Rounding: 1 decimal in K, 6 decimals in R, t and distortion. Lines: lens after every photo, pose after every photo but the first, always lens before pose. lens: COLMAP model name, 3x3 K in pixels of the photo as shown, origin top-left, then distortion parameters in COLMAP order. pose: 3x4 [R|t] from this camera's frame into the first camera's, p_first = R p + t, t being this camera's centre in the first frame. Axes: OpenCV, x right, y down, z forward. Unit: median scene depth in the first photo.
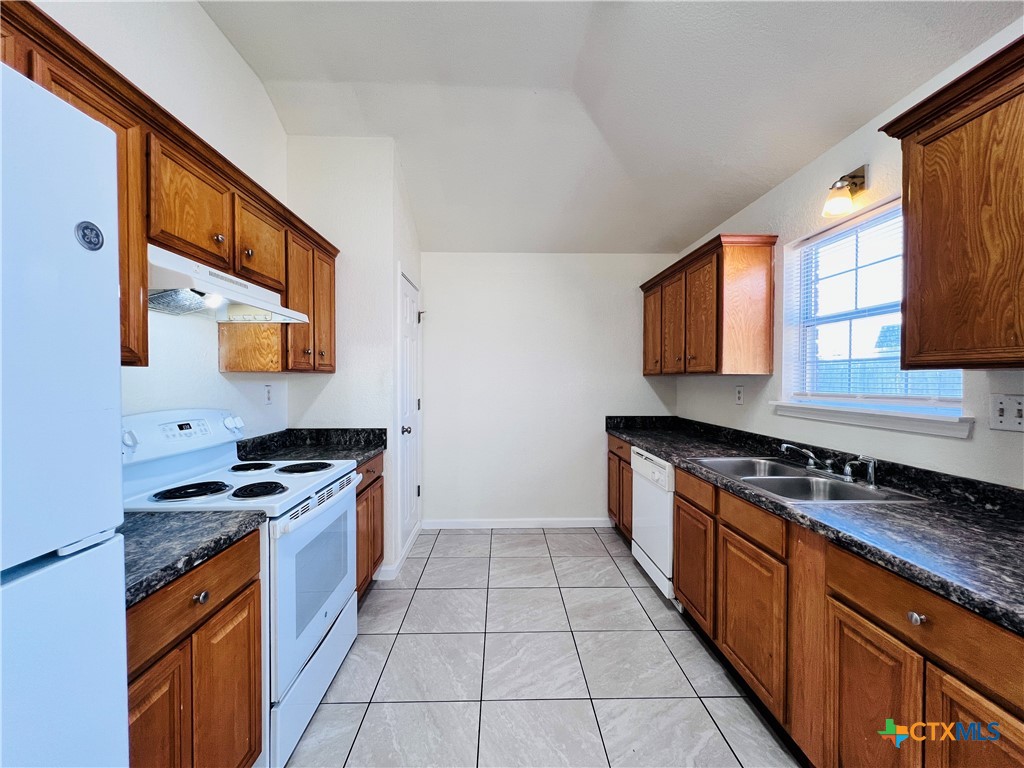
lens RADIAL K [[406.9, 0, 510.1], [0, 406.9, 382.0], [0, 0, 1]] dist [-0.002754, -0.000449]
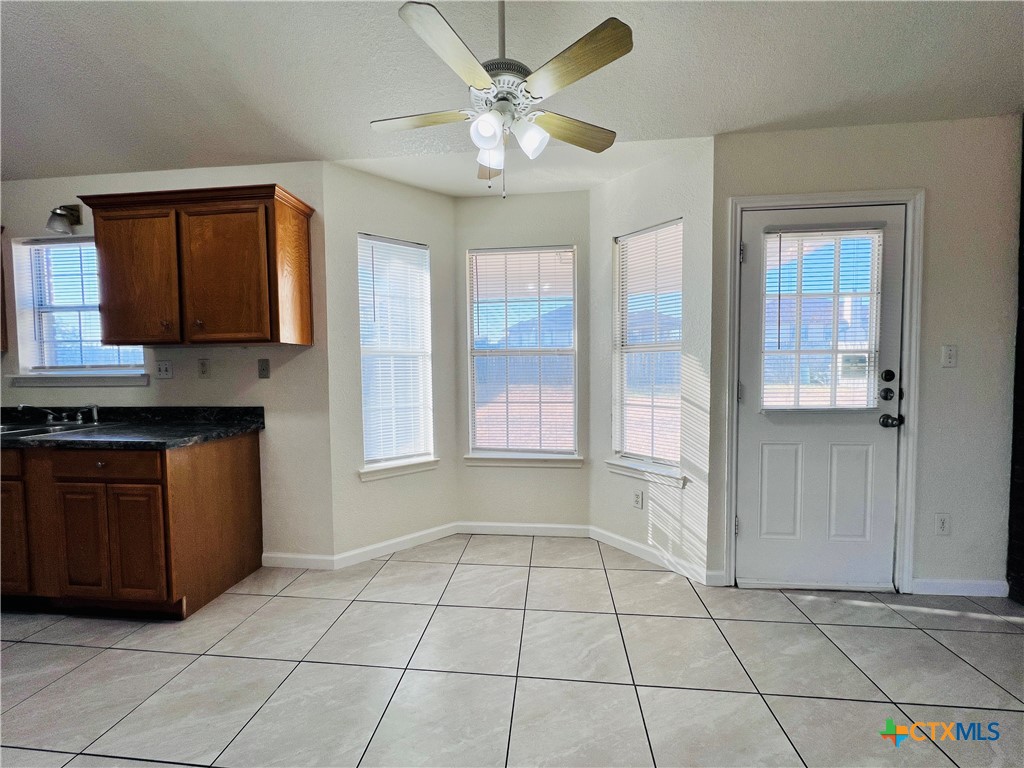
lens RADIAL K [[406.9, 0, 511.5], [0, 406.9, 385.4], [0, 0, 1]] dist [-0.002754, -0.000449]
pose [[0.125042, -0.048762, 0.990953, -0.490095], [0.018440, 0.998733, 0.046818, 0.083244], [-0.991980, 0.012419, 0.125782, -0.870895]]
